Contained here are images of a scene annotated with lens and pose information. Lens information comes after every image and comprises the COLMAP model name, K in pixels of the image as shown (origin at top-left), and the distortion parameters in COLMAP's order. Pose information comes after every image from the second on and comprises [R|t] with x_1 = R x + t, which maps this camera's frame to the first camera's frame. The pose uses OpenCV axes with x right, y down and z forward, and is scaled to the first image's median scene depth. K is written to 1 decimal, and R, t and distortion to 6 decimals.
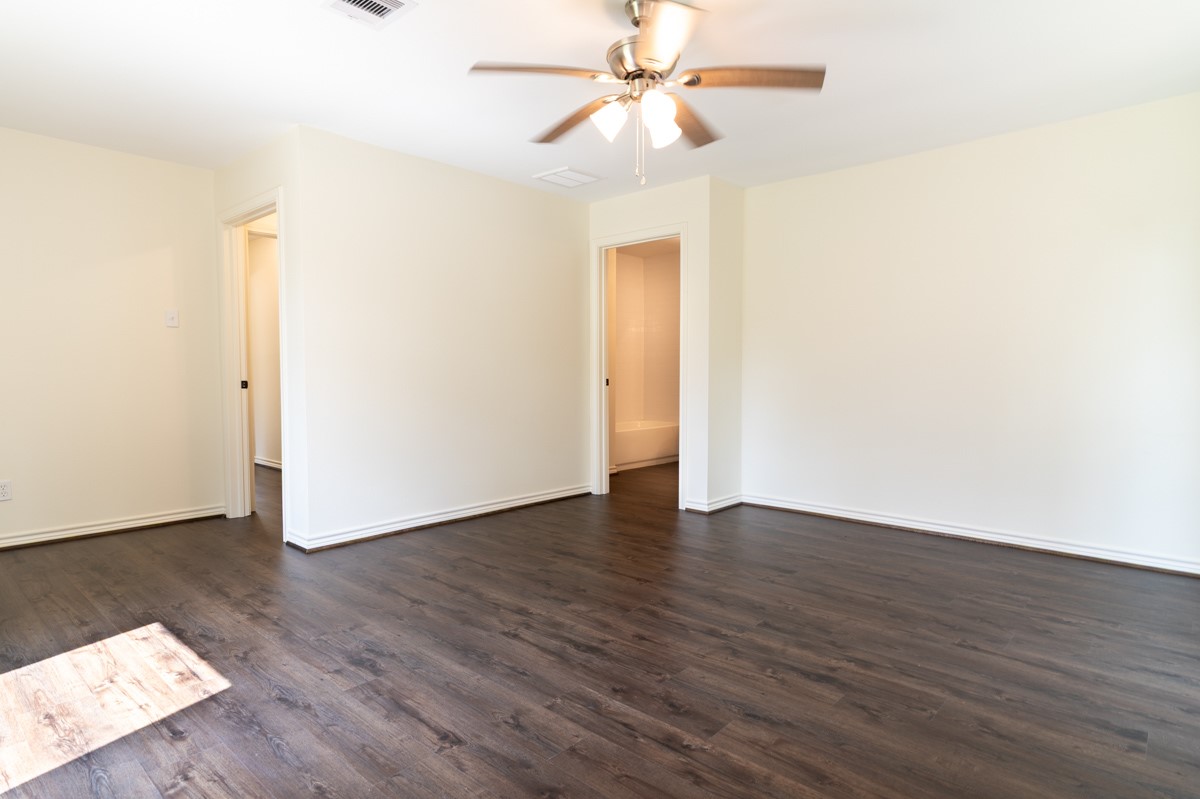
lens RADIAL K [[654.7, 0, 615.5], [0, 654.7, 399.0], [0, 0, 1]] dist [0.003784, 0.000317]
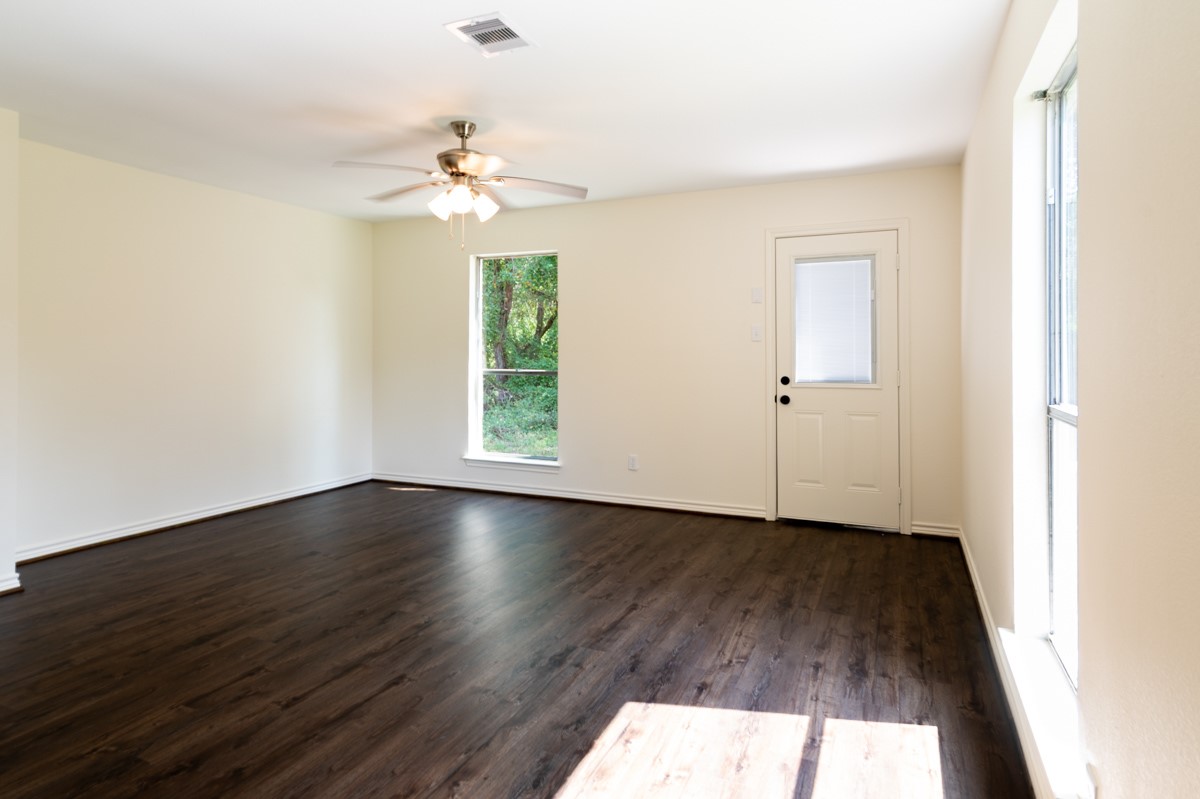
lens RADIAL K [[668.8, 0, 599.0], [0, 668.8, 349.4], [0, 0, 1]] dist [0.000260, 0.000016]
pose [[-0.295119, -0.000827, 0.955460, -1.597043], [0.041075, 0.999064, 0.013552, -0.145466], [-0.954577, 0.043245, -0.294809, 1.336886]]
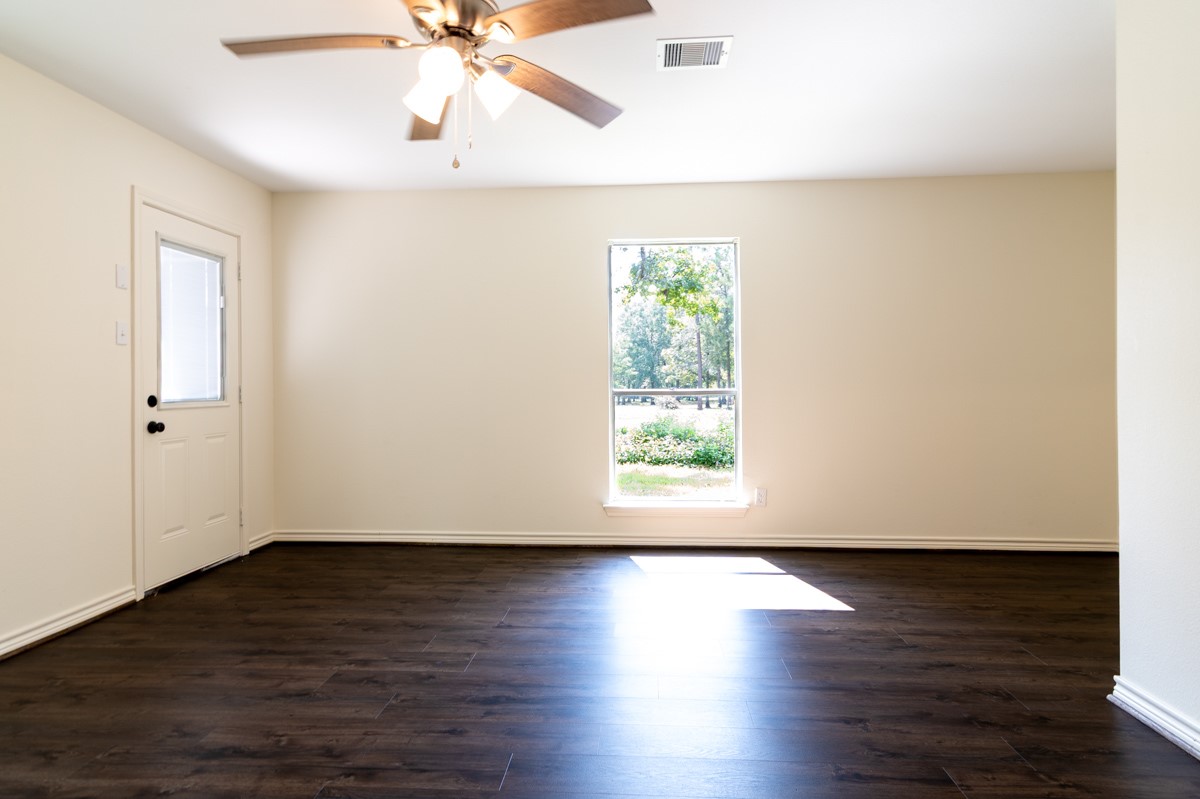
lens RADIAL K [[664.4, 0, 601.1], [0, 664.4, 382.7], [0, 0, 1]] dist [-0.003215, -0.000602]
pose [[-0.797232, 0.000197, -0.603673, 0.454793], [-0.022815, 0.999276, 0.030456, -0.106637], [0.603242, 0.038054, -0.796650, 2.048947]]
